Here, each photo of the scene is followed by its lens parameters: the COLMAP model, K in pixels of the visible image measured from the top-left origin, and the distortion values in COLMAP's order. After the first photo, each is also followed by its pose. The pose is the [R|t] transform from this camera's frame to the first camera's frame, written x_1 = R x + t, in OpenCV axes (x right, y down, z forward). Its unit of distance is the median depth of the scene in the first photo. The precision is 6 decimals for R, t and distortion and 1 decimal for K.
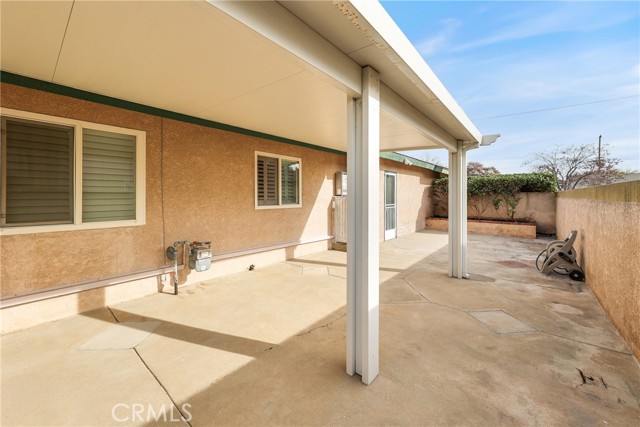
lens RADIAL K [[251.3, 0, 322.5], [0, 251.3, 197.1], [0, 0, 1]] dist [-0.001316, -0.000128]
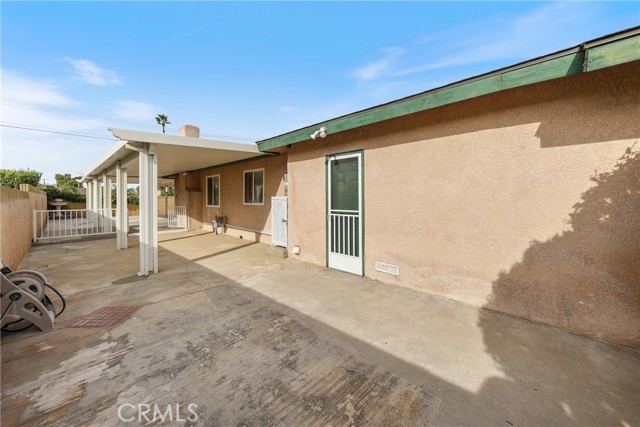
lens RADIAL K [[251.3, 0, 326.5], [0, 251.3, 198.3], [0, 0, 1]] dist [-0.001316, -0.000128]
pose [[-0.067552, 0.002478, -0.997713, 1.177440], [-0.000208, 0.999997, 0.002498, 0.000708], [0.997716, 0.000376, -0.067551, 1.395423]]
